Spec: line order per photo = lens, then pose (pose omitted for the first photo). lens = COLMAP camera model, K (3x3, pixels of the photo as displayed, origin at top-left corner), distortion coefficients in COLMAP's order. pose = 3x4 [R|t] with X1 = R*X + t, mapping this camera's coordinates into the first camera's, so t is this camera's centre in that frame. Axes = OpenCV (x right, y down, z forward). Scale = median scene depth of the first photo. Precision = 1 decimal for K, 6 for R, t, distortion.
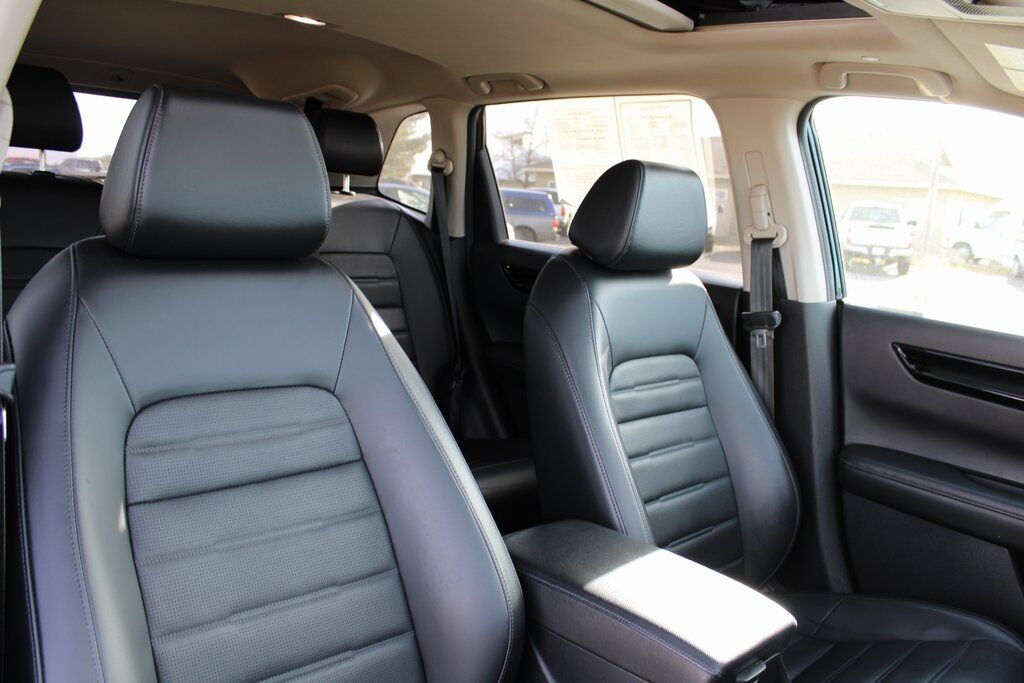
lens RADIAL K [[852.1, 0, 512.0], [0, 852.1, 341.5], [0, 0, 1]] dist [-0.158231, 0.144712]
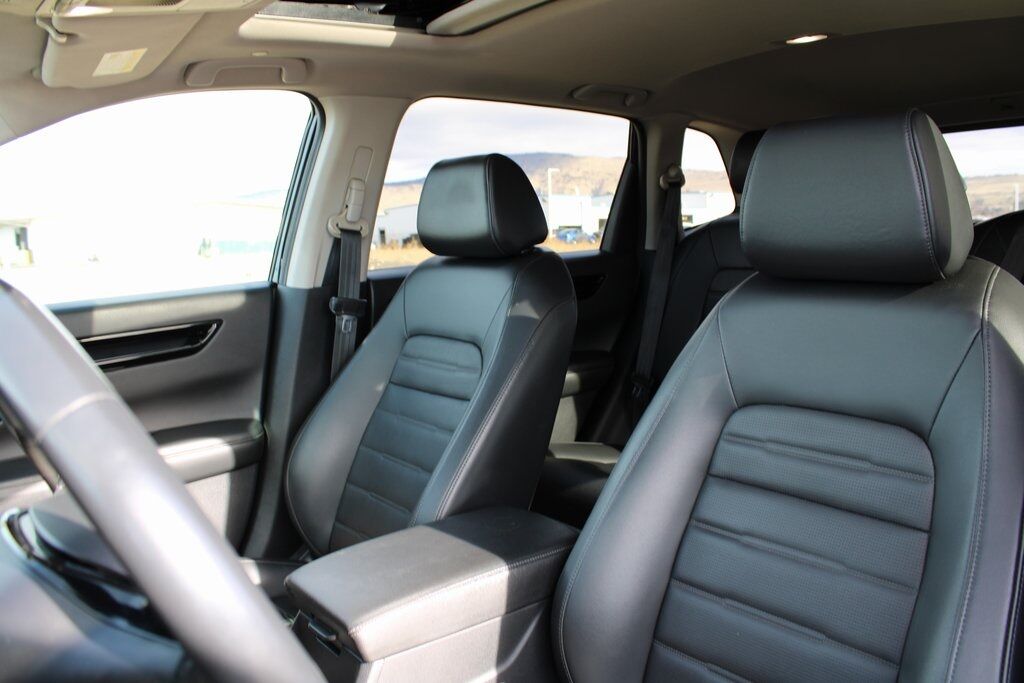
lens RADIAL K [[852.1, 0, 512.0], [0, 852.1, 341.5], [0, 0, 1]] dist [-0.158231, 0.144712]
pose [[-0.096099, 0.063303, -0.993357, 0.788538], [-0.152245, 0.985298, 0.077518, -0.047761], [0.983660, 0.158683, -0.085049, 0.771239]]
